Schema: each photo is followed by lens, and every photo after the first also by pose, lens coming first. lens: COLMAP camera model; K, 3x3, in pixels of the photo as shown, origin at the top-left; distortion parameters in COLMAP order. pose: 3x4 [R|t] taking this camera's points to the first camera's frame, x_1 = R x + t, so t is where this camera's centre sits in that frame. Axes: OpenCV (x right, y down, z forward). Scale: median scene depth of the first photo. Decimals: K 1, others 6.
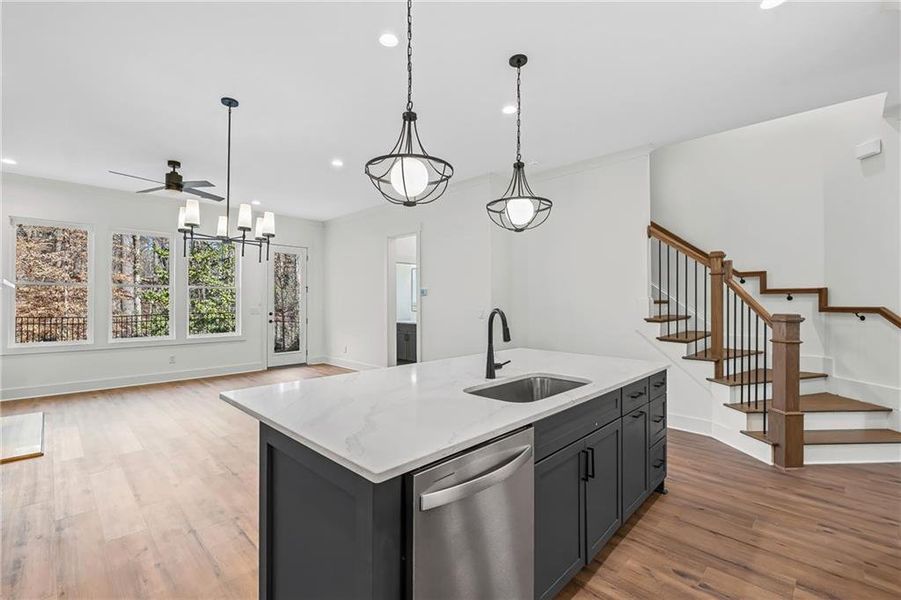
lens RADIAL K [[395.8, 0, 448.9], [0, 395.8, 300.6], [0, 0, 1]] dist [0.003827, -0.000021]
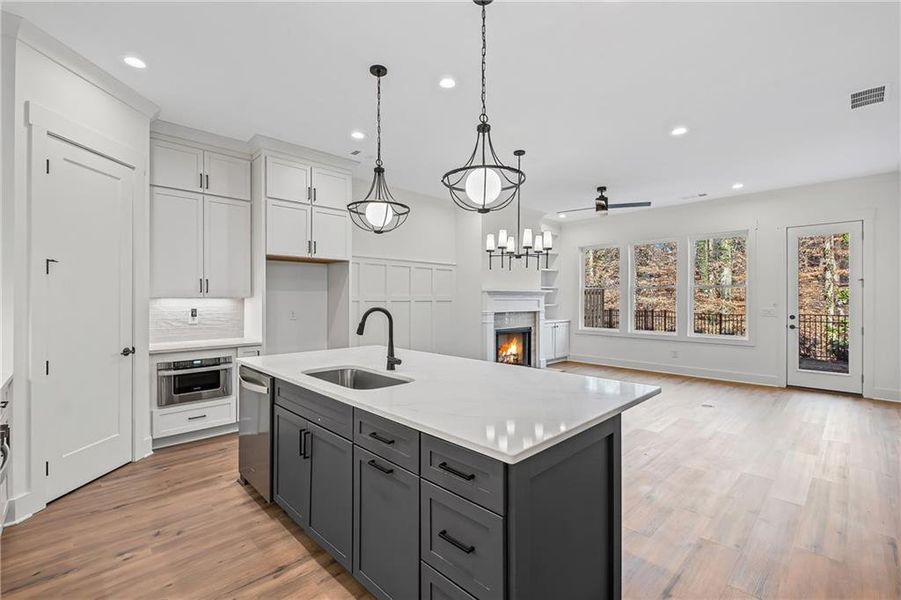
lens RADIAL K [[395.8, 0, 448.9], [0, 395.8, 300.4], [0, 0, 1]] dist [0.003827, -0.000021]
pose [[-0.059420, -0.001569, -0.998232, 0.679552], [0.001549, 0.999997, -0.001664, 0.000680], [0.998232, -0.001645, -0.059418, 0.685865]]
